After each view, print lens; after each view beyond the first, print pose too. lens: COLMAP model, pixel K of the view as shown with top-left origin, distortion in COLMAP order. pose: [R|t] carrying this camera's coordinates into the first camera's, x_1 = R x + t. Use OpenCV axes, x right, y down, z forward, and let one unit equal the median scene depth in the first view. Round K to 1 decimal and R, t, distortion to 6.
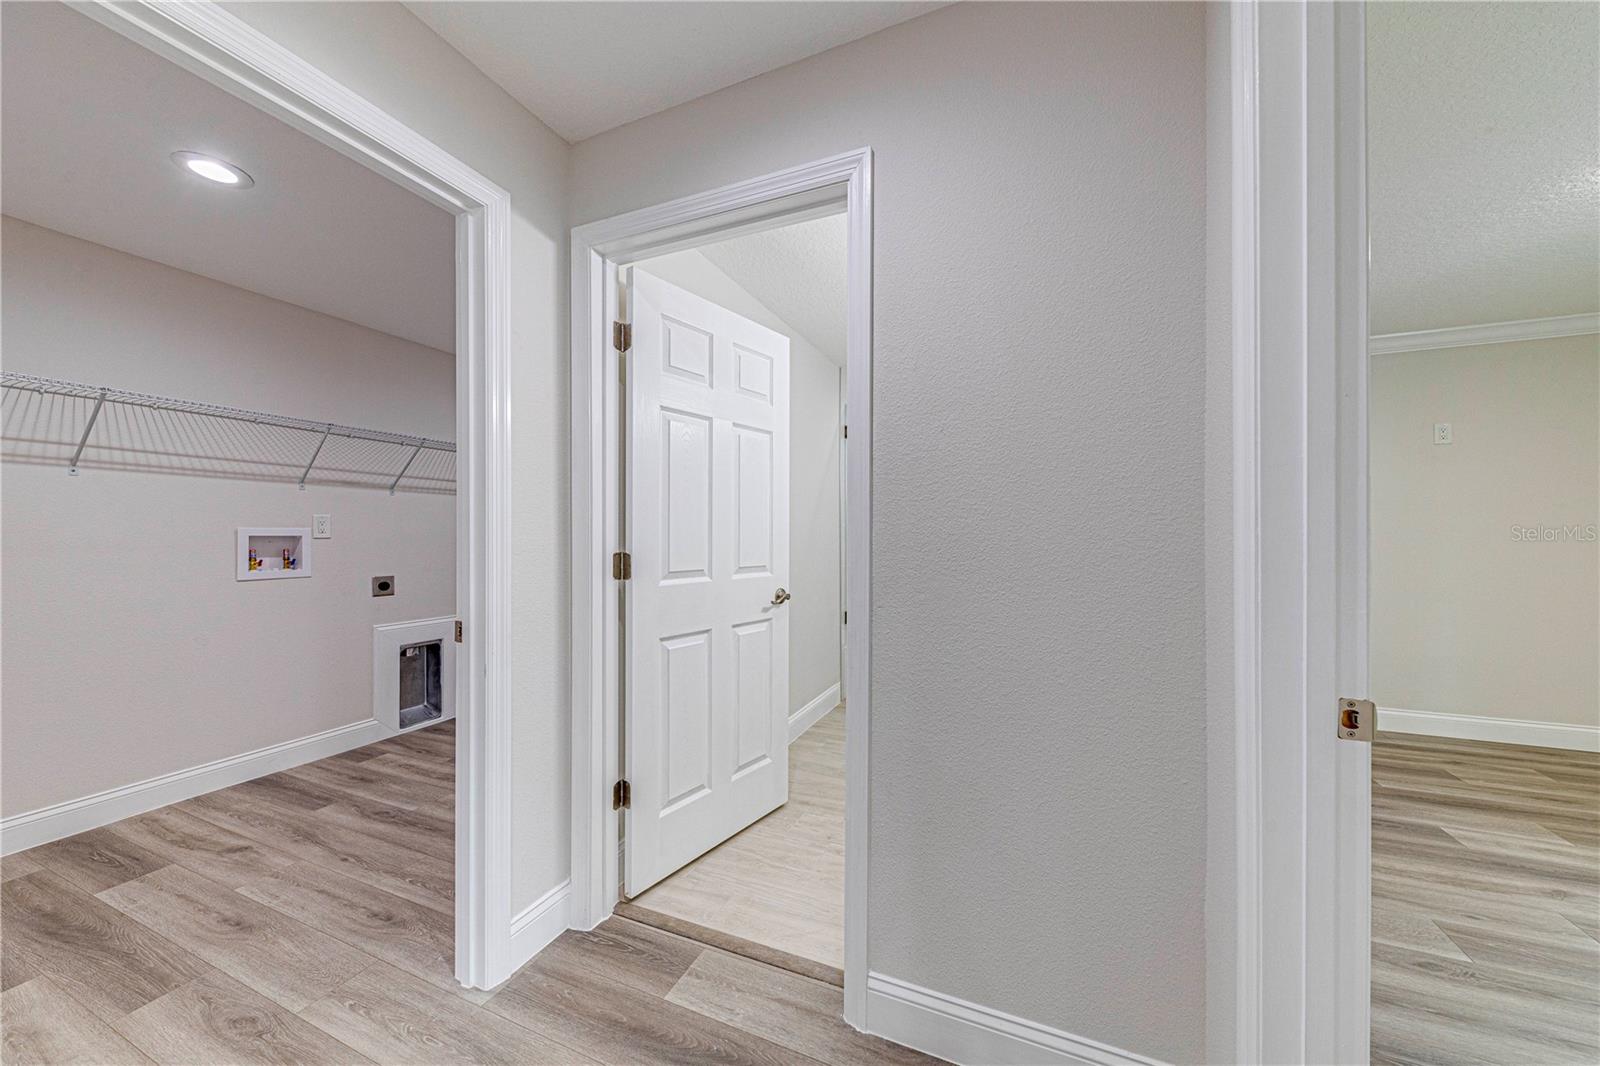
lens RADIAL K [[546.5, 0, 798.7], [0, 546.5, 533.8], [0, 0, 1]] dist [-0.000179, -0.002190]
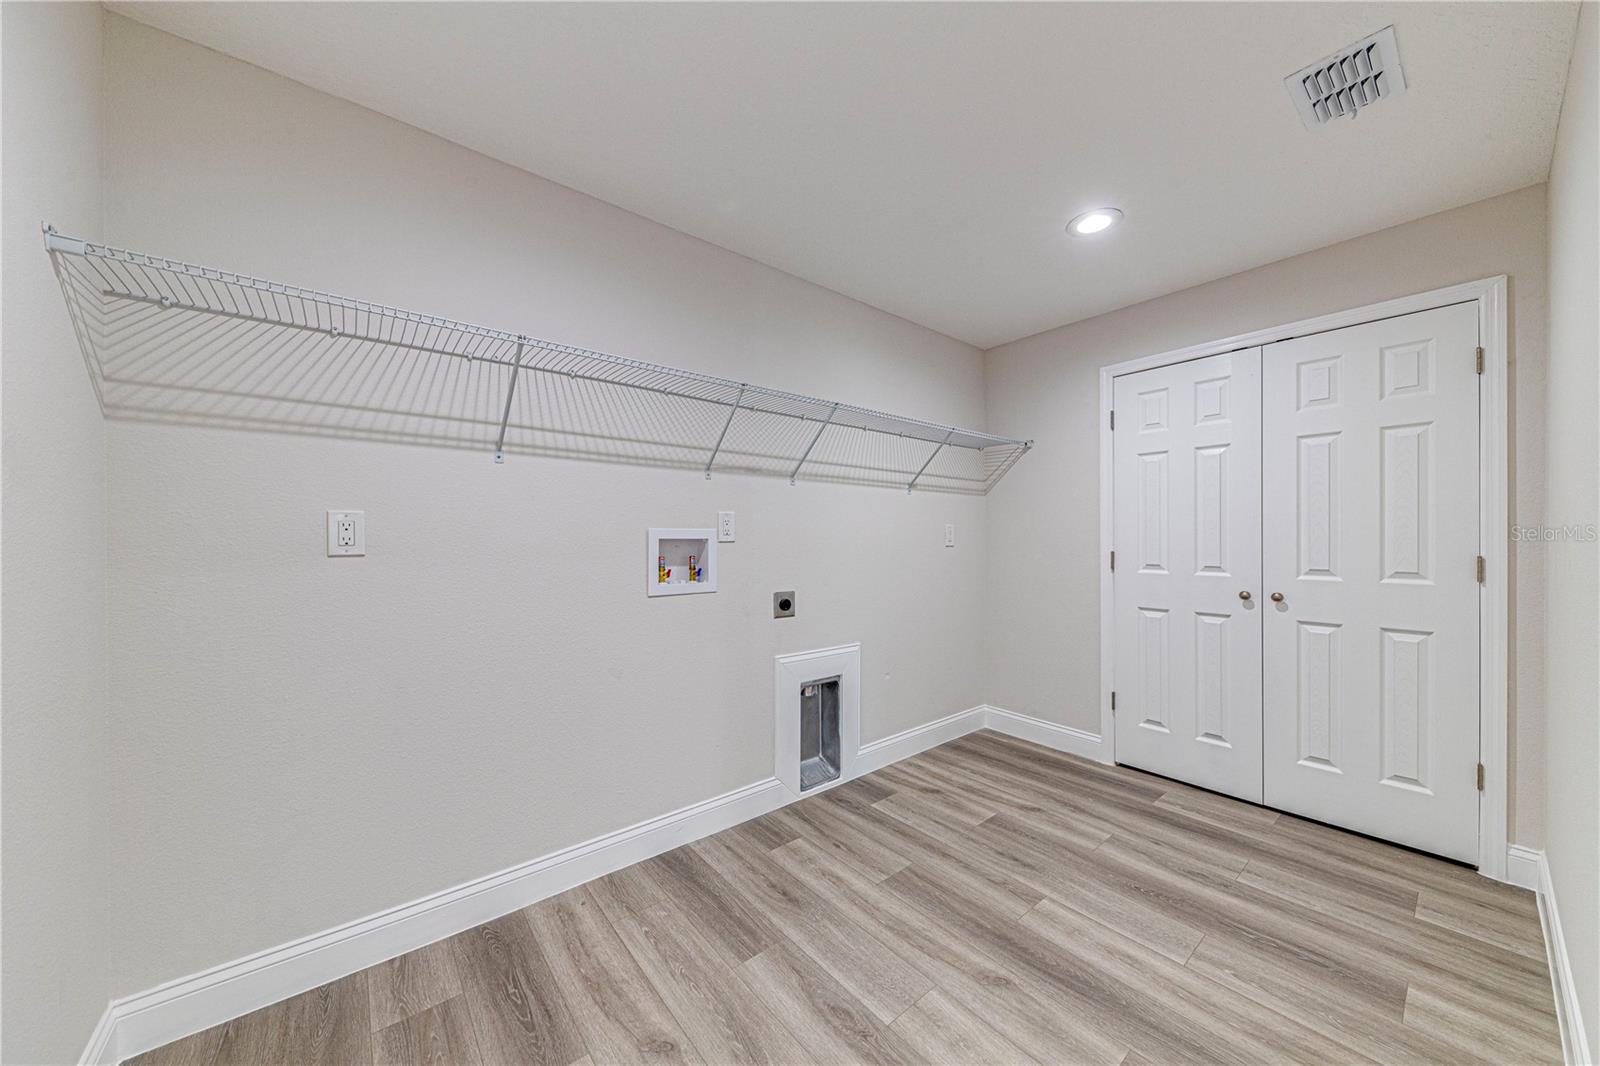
lens RADIAL K [[546.5, 0, 806.2], [0, 546.5, 537.6], [0, 0, 1]] dist [-0.000179, -0.002190]
pose [[0.889650, 0.004706, -0.456618, -0.439165], [-0.002683, 0.999984, 0.005079, -0.002308], [0.456634, -0.003294, 0.889648, 0.380161]]
